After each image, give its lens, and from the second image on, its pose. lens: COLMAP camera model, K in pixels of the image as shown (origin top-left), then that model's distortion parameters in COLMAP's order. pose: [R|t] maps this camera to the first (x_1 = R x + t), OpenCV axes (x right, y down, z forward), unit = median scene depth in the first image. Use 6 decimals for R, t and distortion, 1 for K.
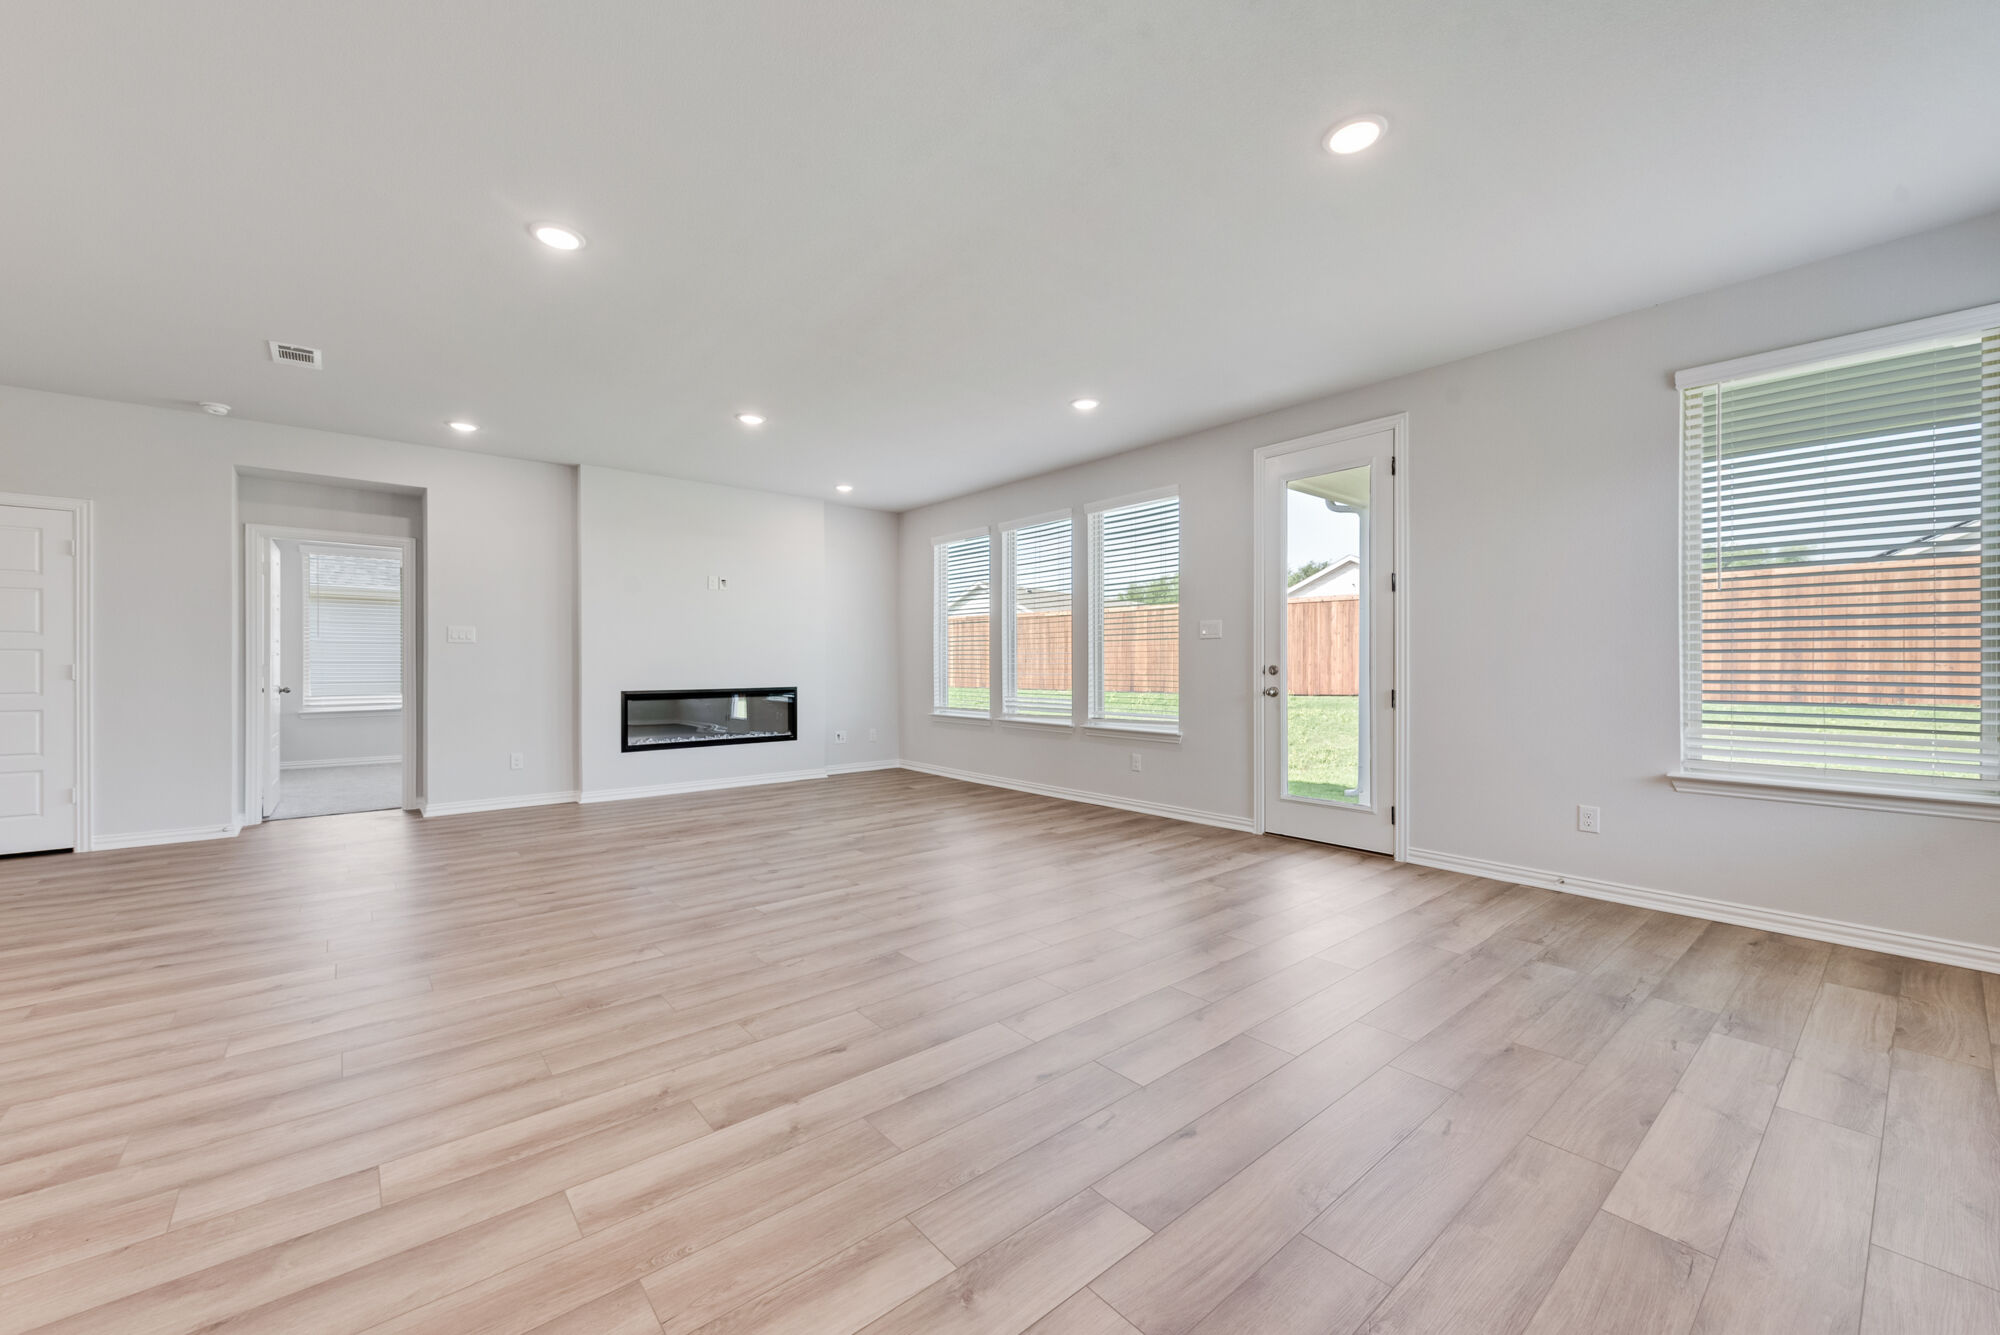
lens RADIAL K [[777.0, 0, 980.8], [0, 777.0, 670.2], [0, 0, 1]] dist [0.008028, -0.002205]
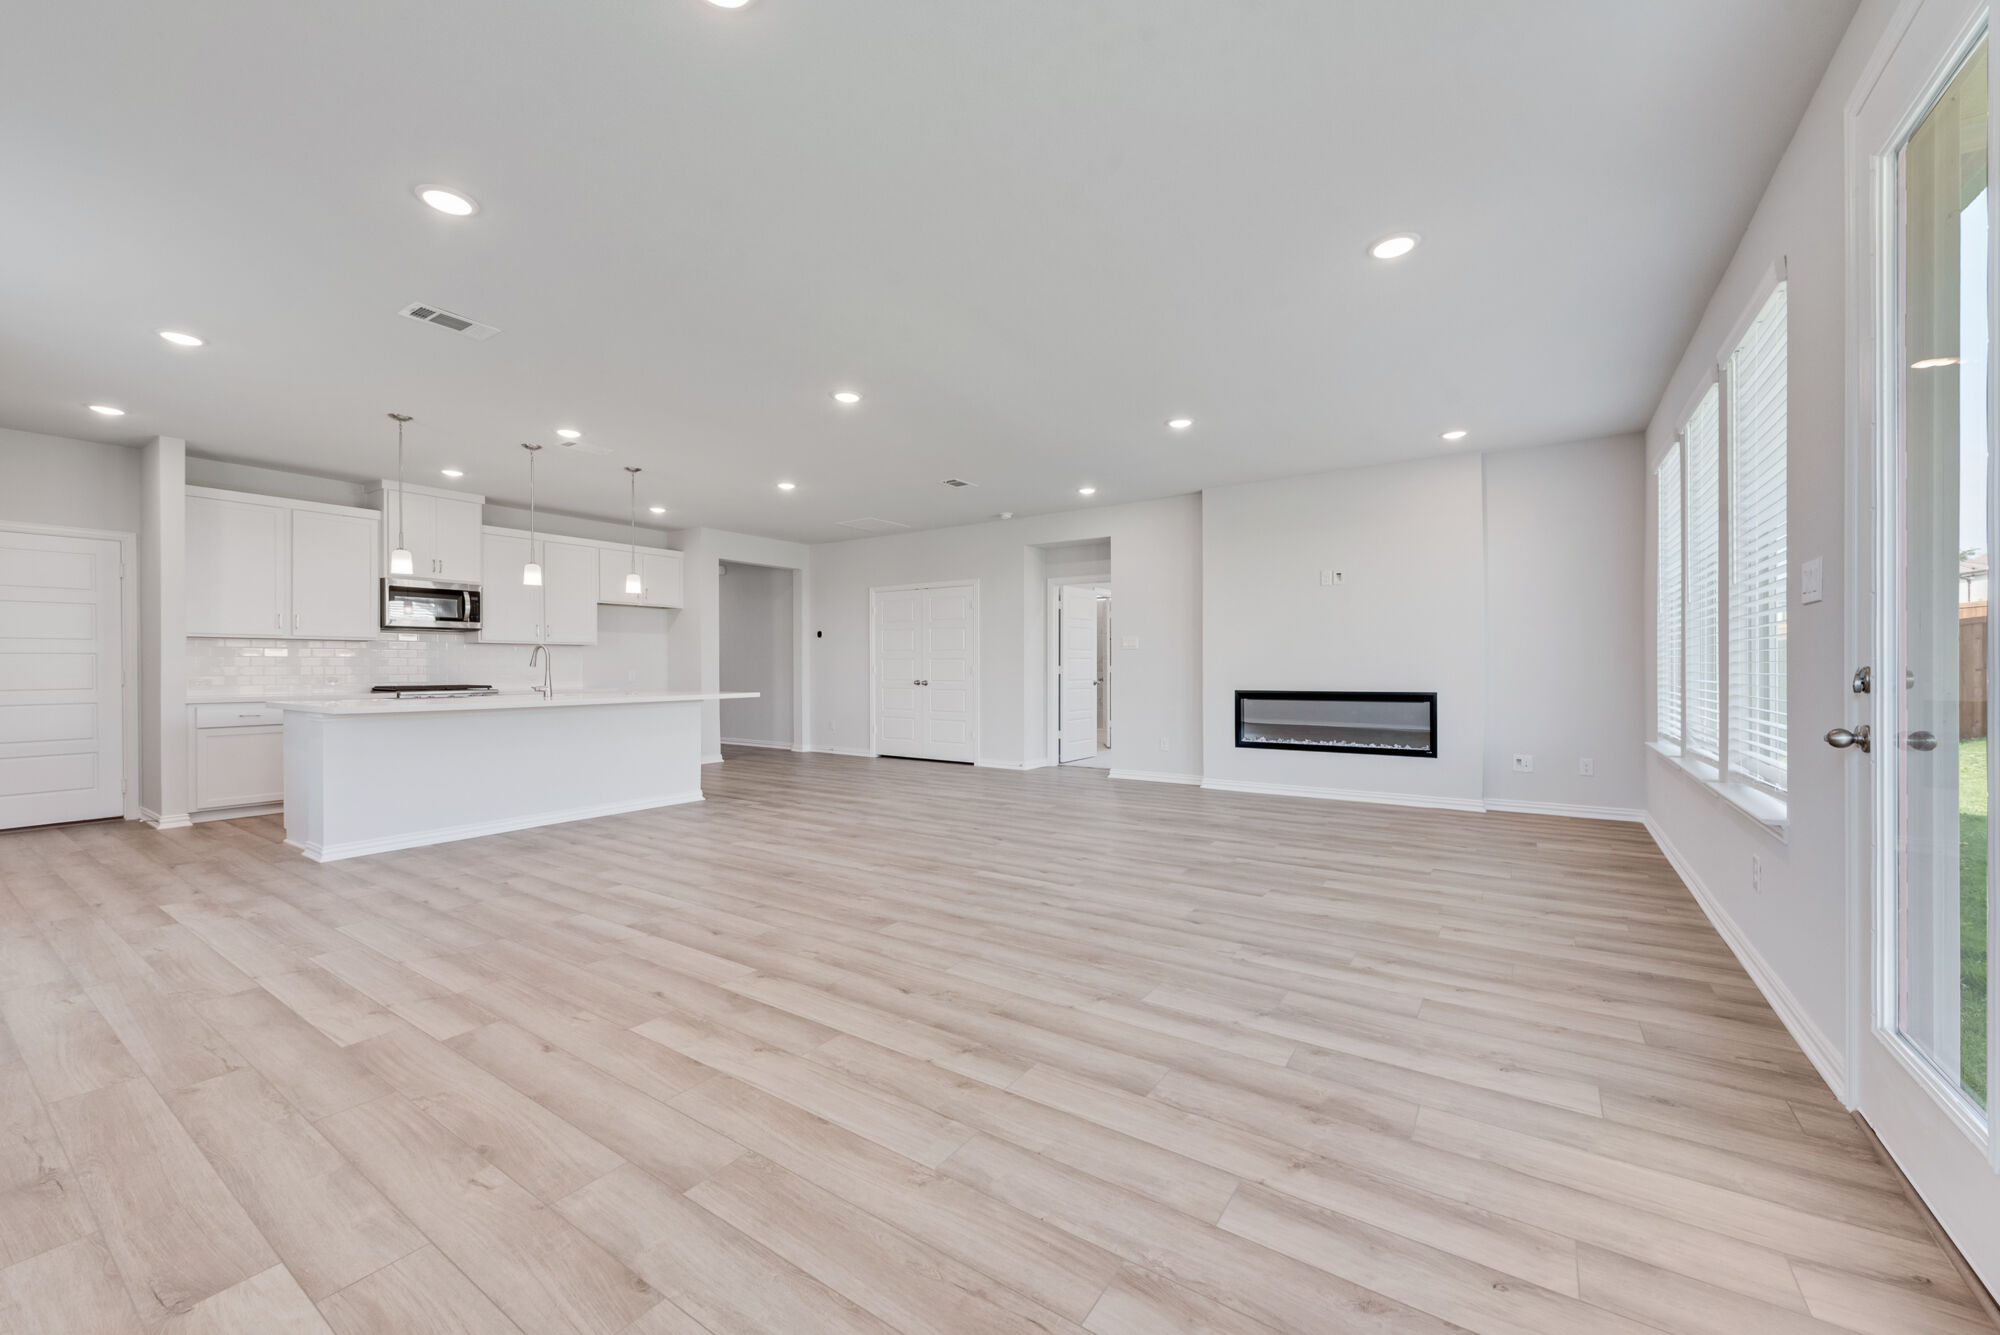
lens RADIAL K [[777.0, 0, 1003.5], [0, 777.0, 660.6], [0, 0, 1]] dist [0.008028, -0.002205]
pose [[0.285648, -0.007033, -0.958309, 0.696314], [-0.004332, 0.999953, -0.008631, -0.004814], [0.958325, 0.006617, 0.285604, 0.560365]]
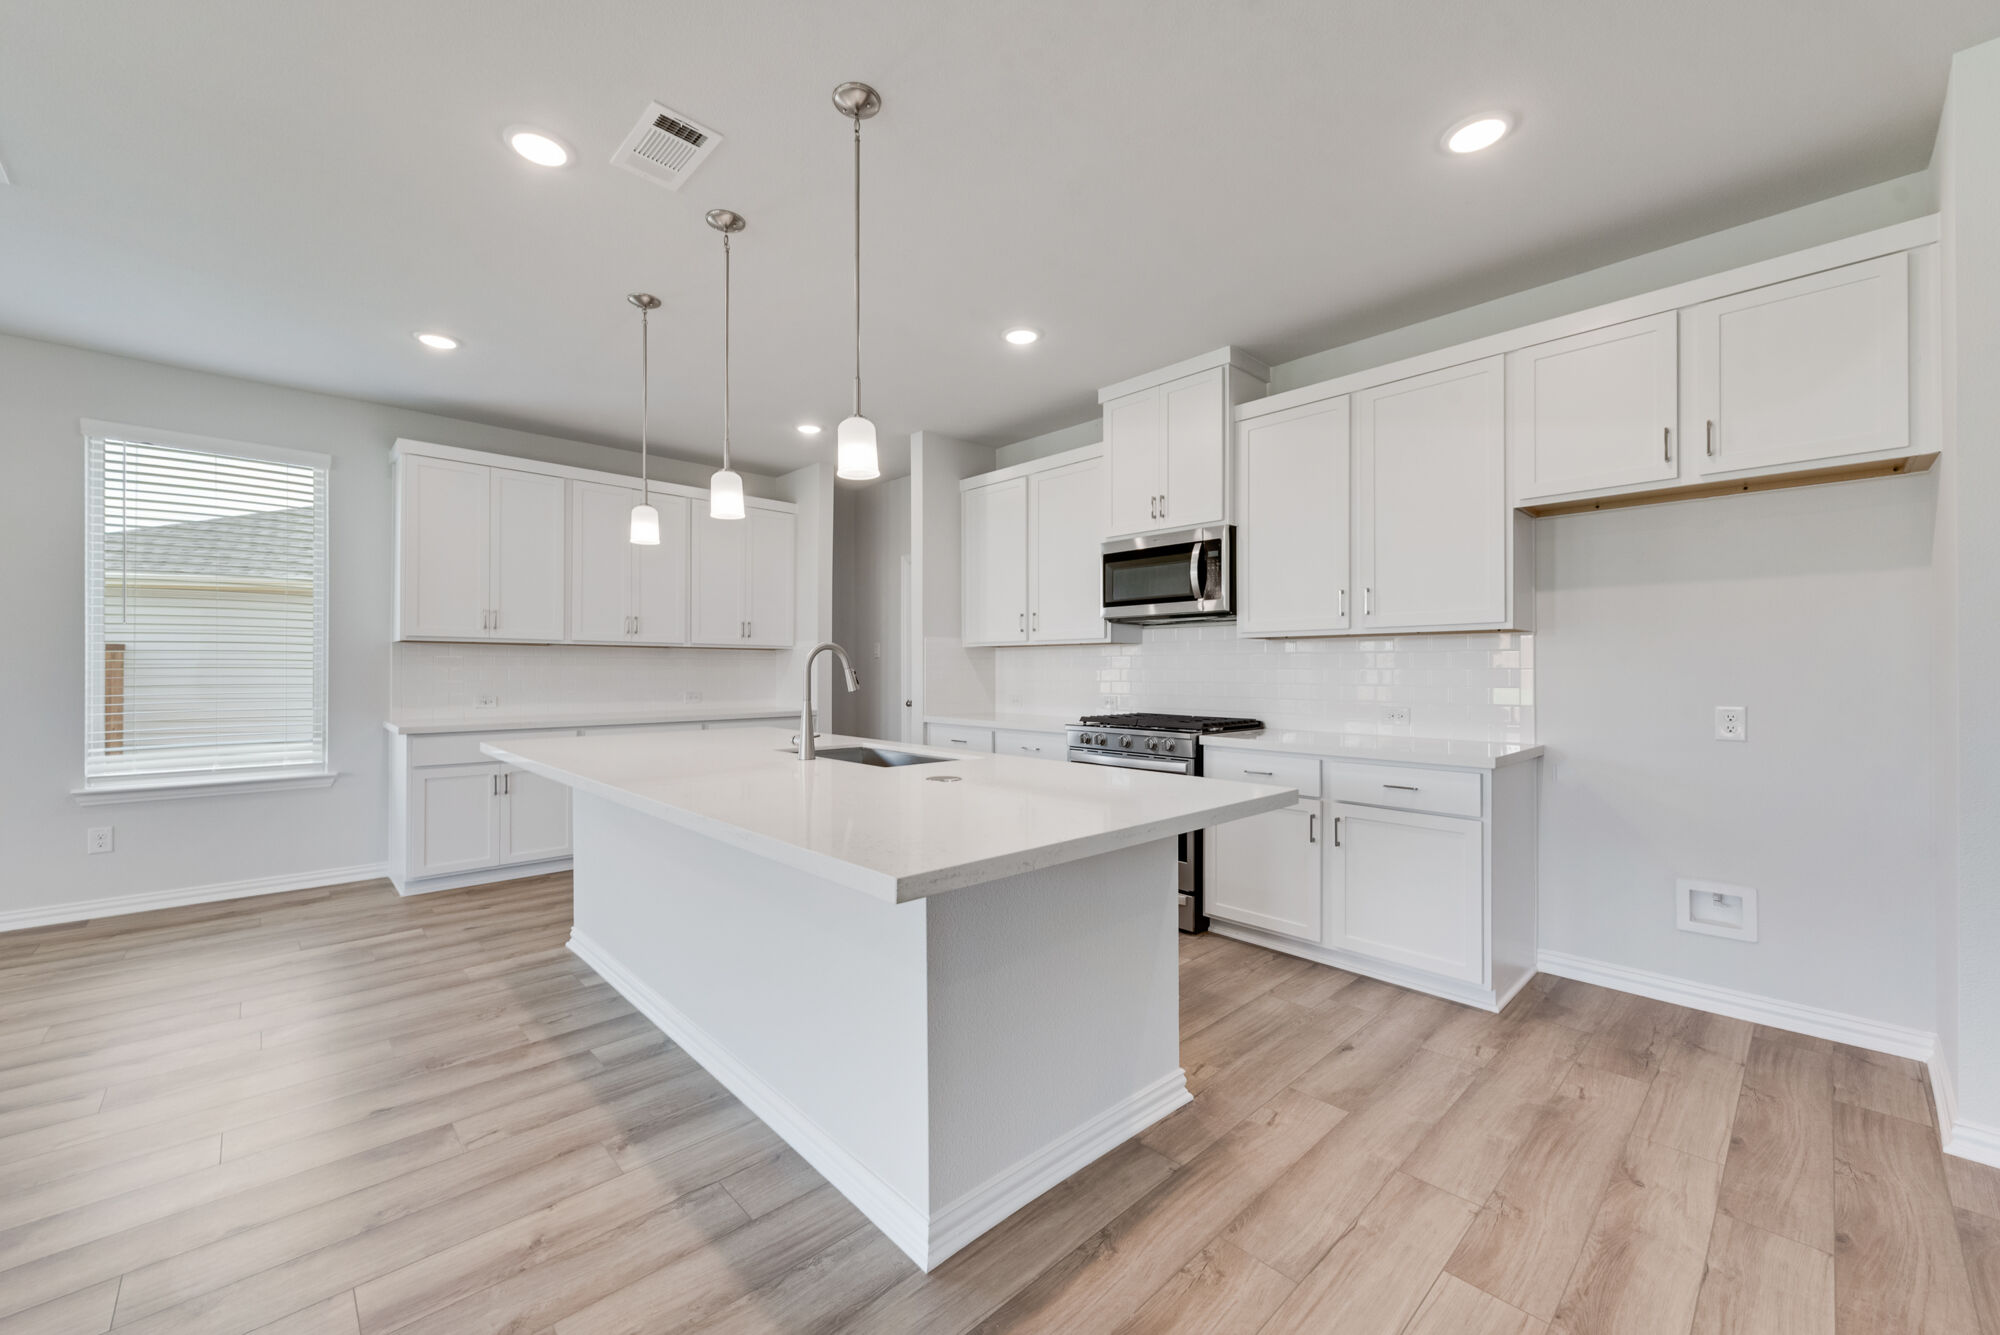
lens RADIAL K [[777.0, 0, 985.5], [0, 777.0, 665.4], [0, 0, 1]] dist [0.008028, -0.002205]
pose [[-0.997551, -0.001750, -0.069924, -0.889841], [-0.001742, 0.999998, -0.000172, -0.023071], [0.069925, -0.000049, -0.997552, 0.783415]]
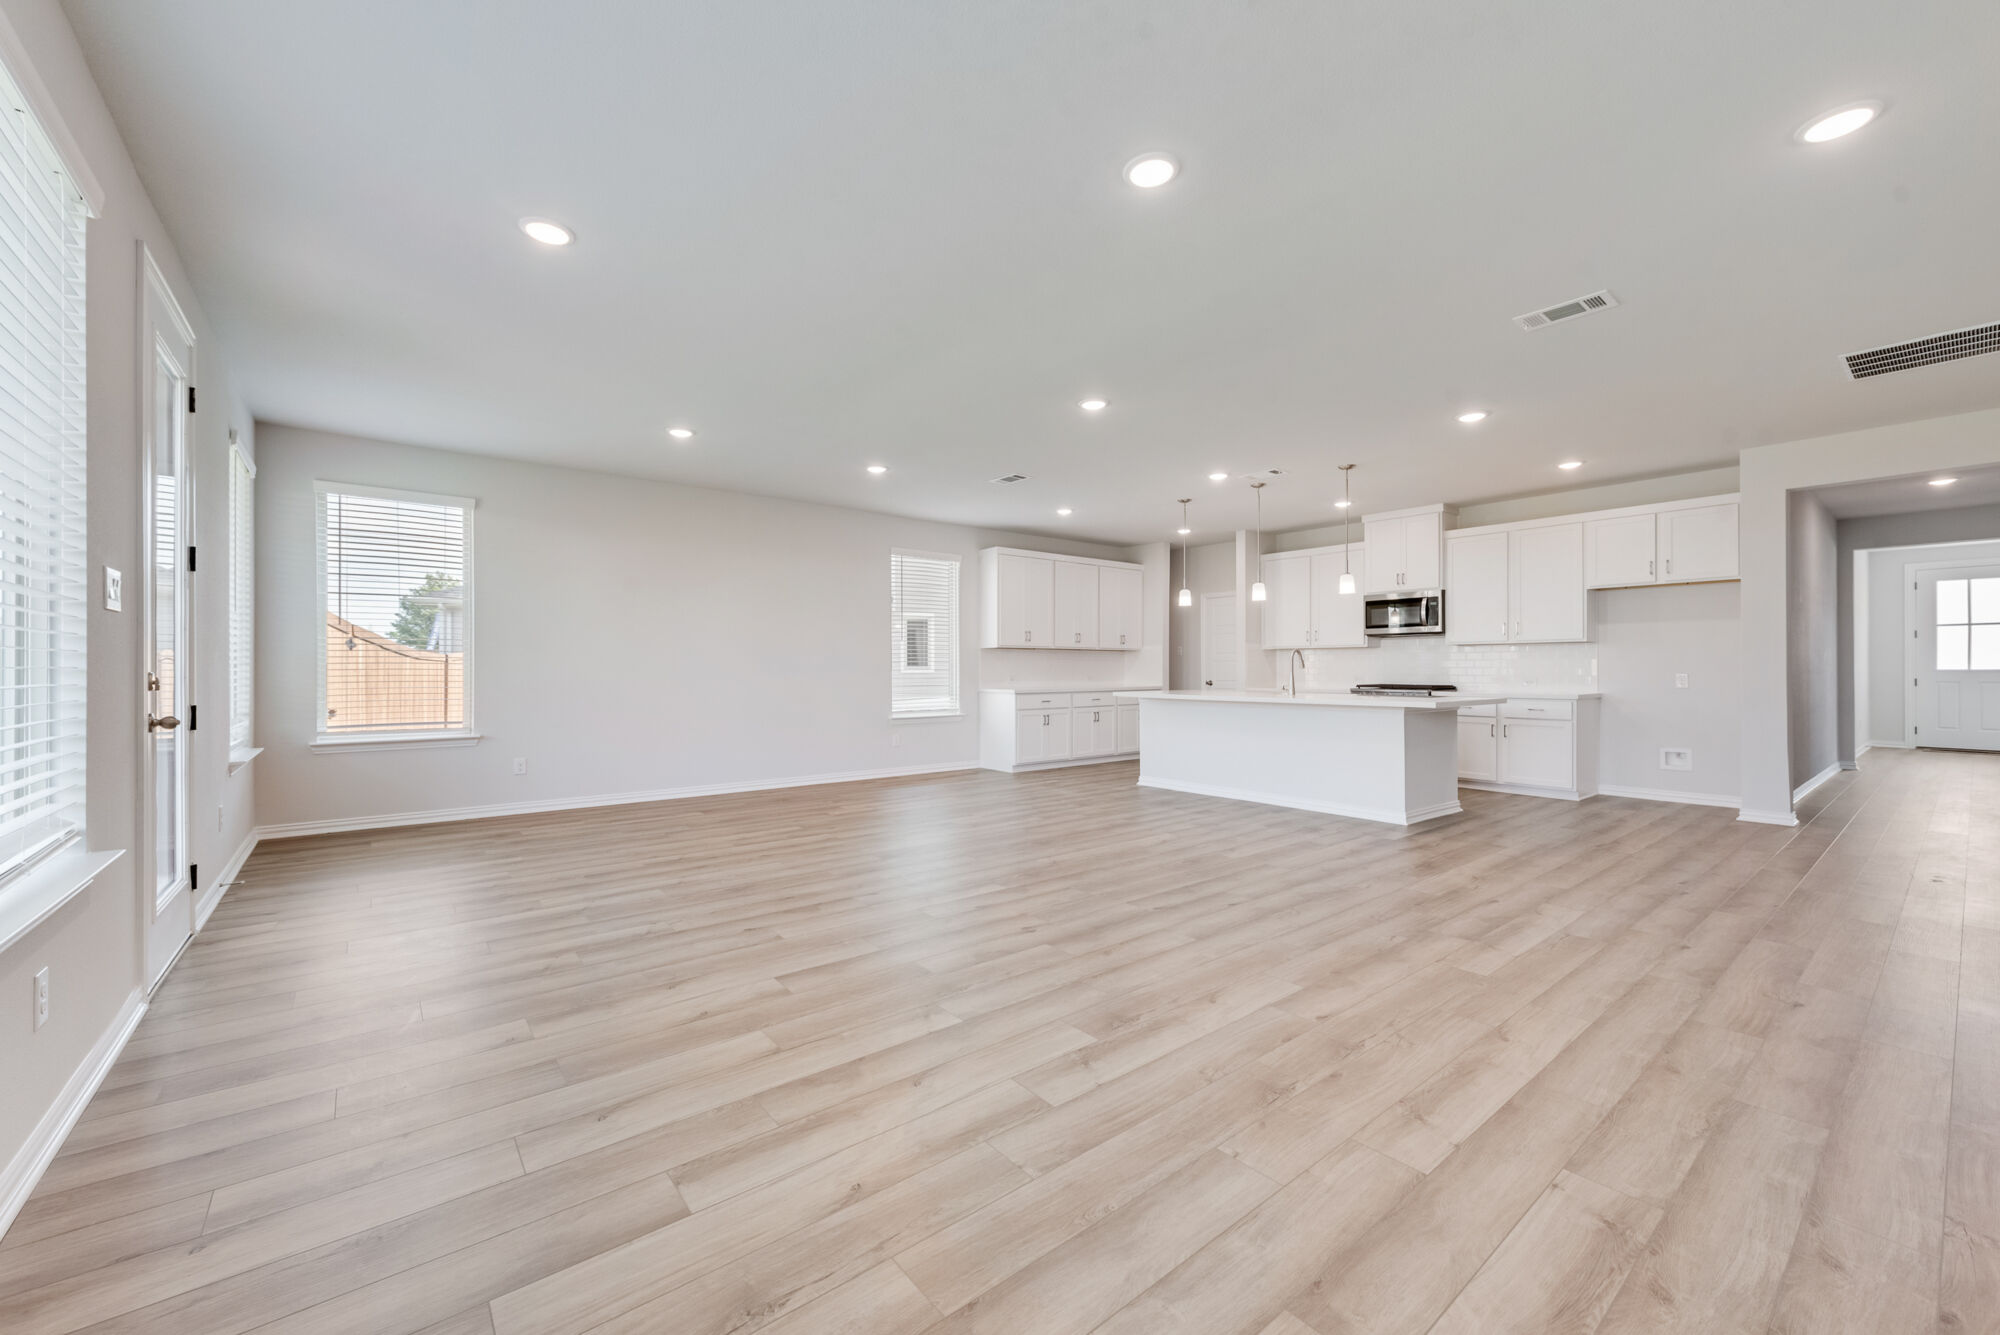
lens RADIAL K [[777.0, 0, 979.1], [0, 777.0, 666.1], [0, 0, 1]] dist [0.008028, -0.002205]
pose [[-0.999734, 0.001292, 0.023024, -0.225606], [0.001365, 0.999994, 0.003143, -0.013286], [-0.023020, 0.003174, -0.999730, 1.712473]]
